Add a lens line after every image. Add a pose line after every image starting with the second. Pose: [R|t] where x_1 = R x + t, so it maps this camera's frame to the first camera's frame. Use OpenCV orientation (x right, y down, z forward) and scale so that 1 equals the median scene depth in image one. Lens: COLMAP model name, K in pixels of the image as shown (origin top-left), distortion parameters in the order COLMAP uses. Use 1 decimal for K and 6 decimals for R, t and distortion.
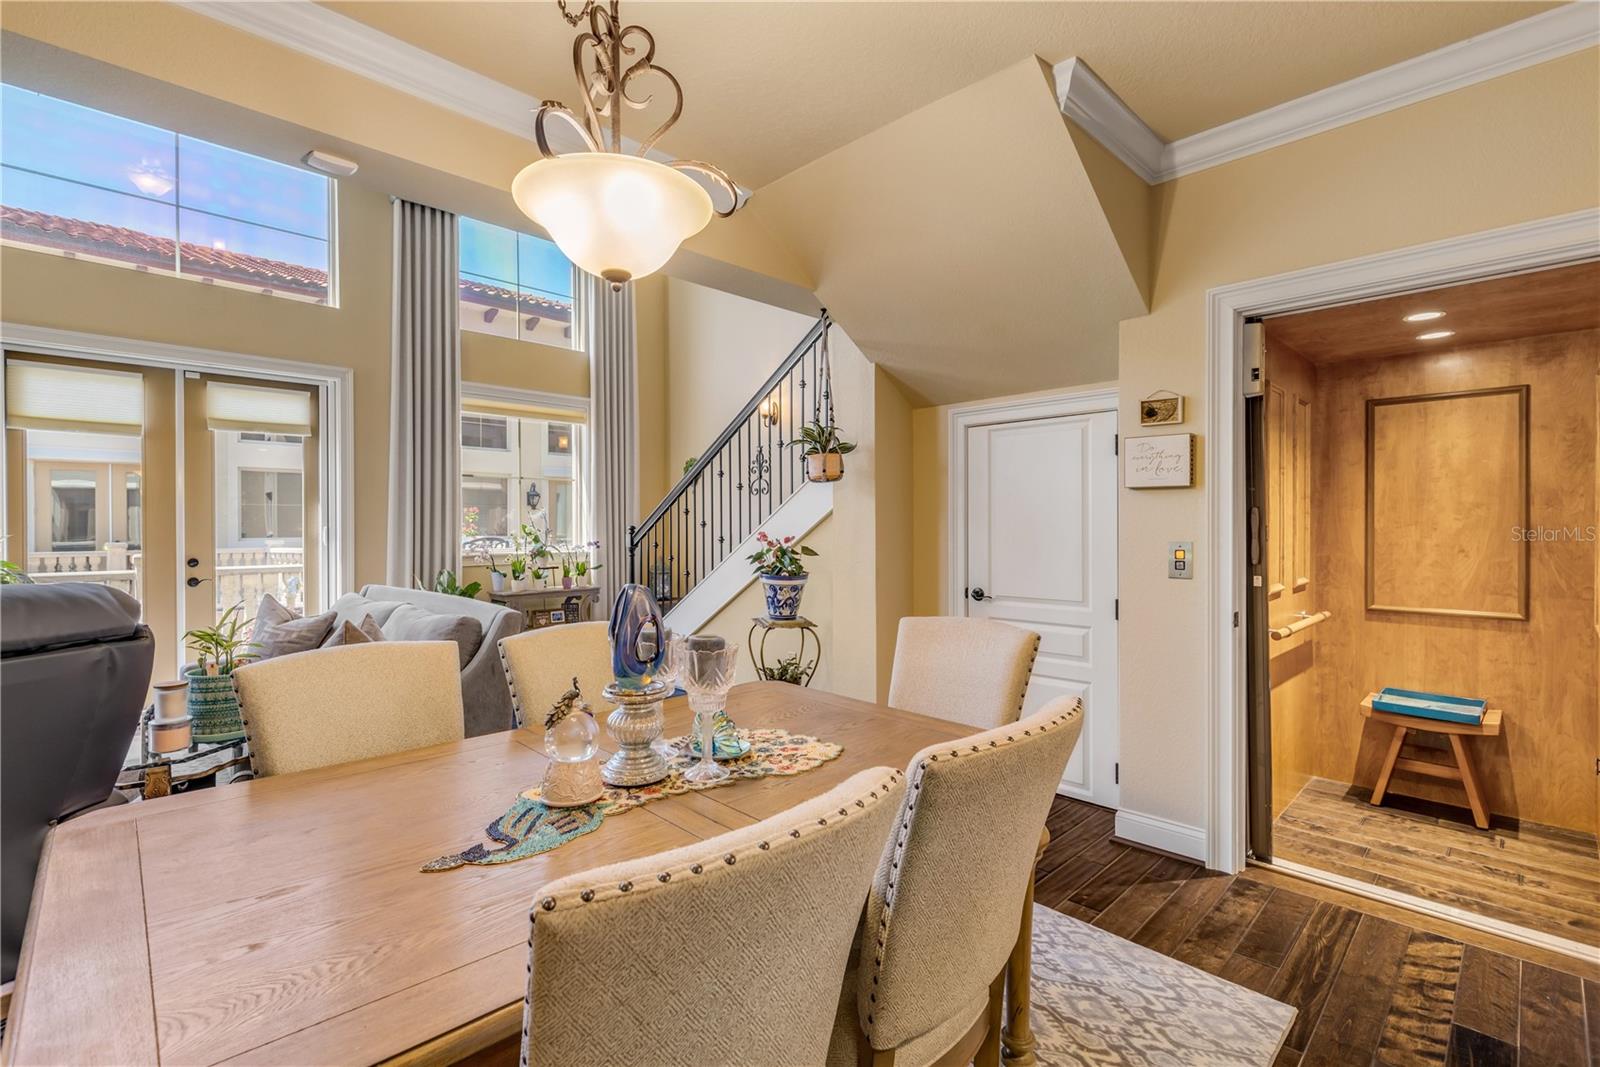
lens RADIAL K [[734.9, 0, 766.3], [0, 734.9, 535.1], [0, 0, 1]] dist [0.007948, -0.002065]
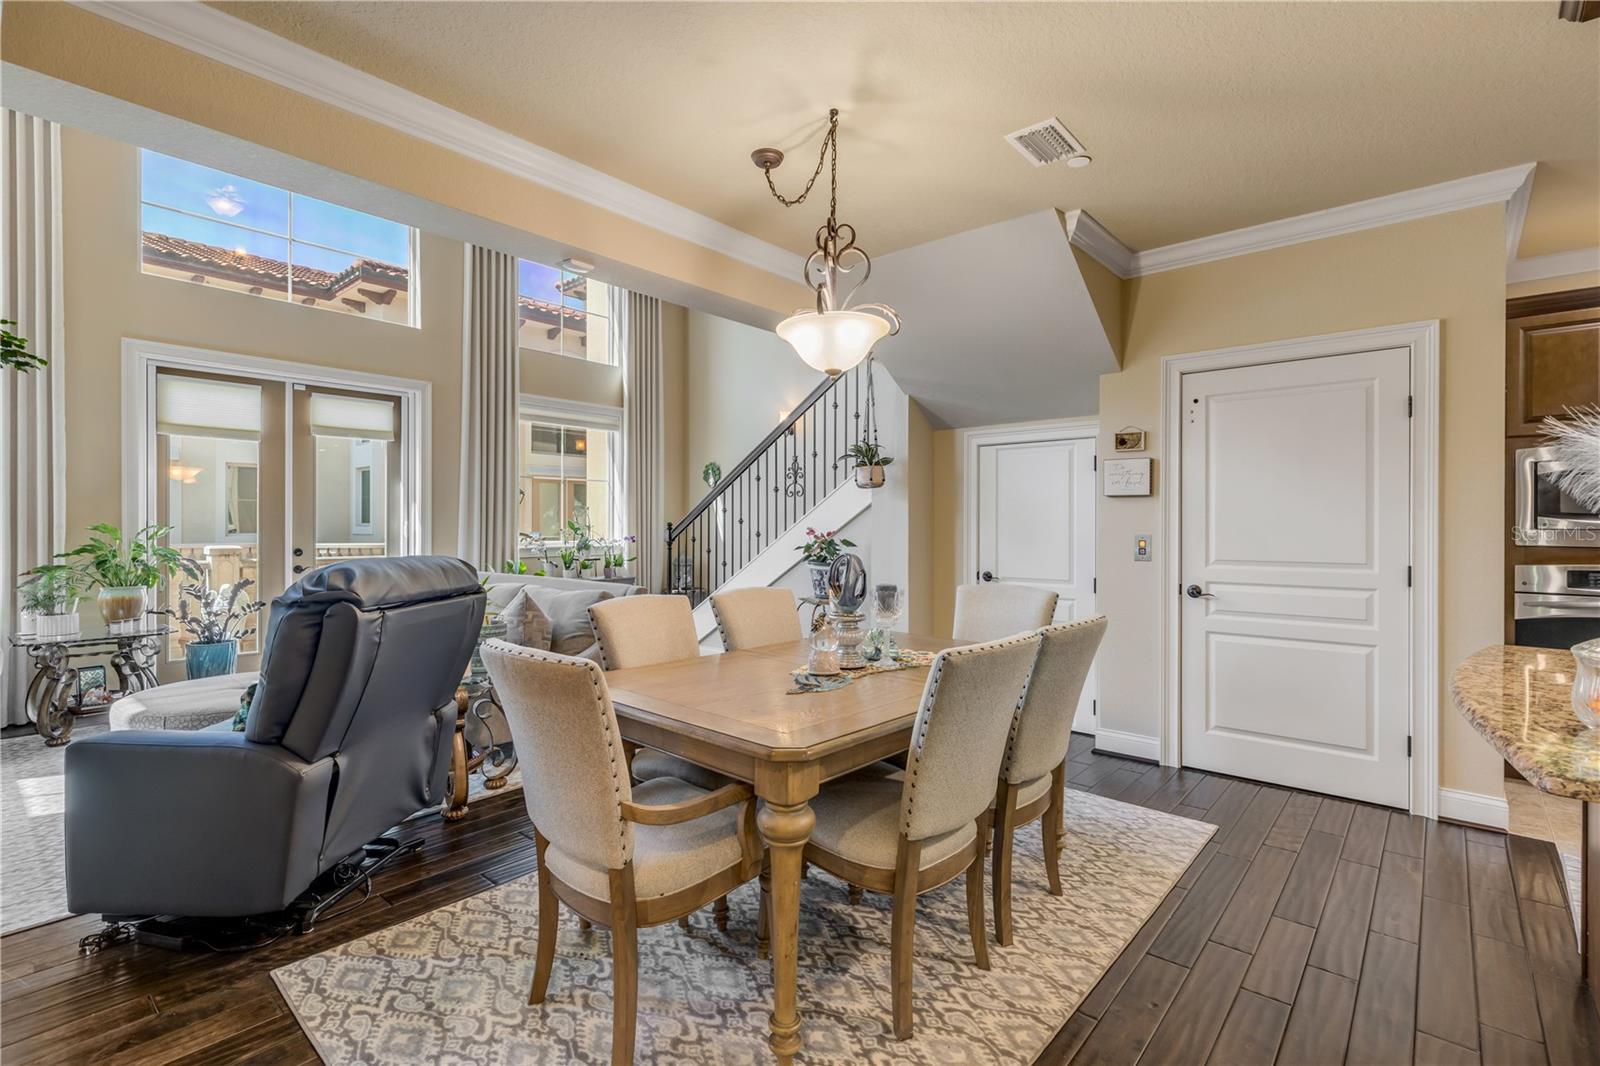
lens RADIAL K [[734.9, 0, 775.0], [0, 734.9, 532.8], [0, 0, 1]] dist [0.007948, -0.002065]
pose [[0.997521, 0.005264, 0.070175, -0.144457], [-0.005111, 0.999984, -0.002361, 0.007688], [-0.070187, 0.001996, 0.997532, -0.215021]]
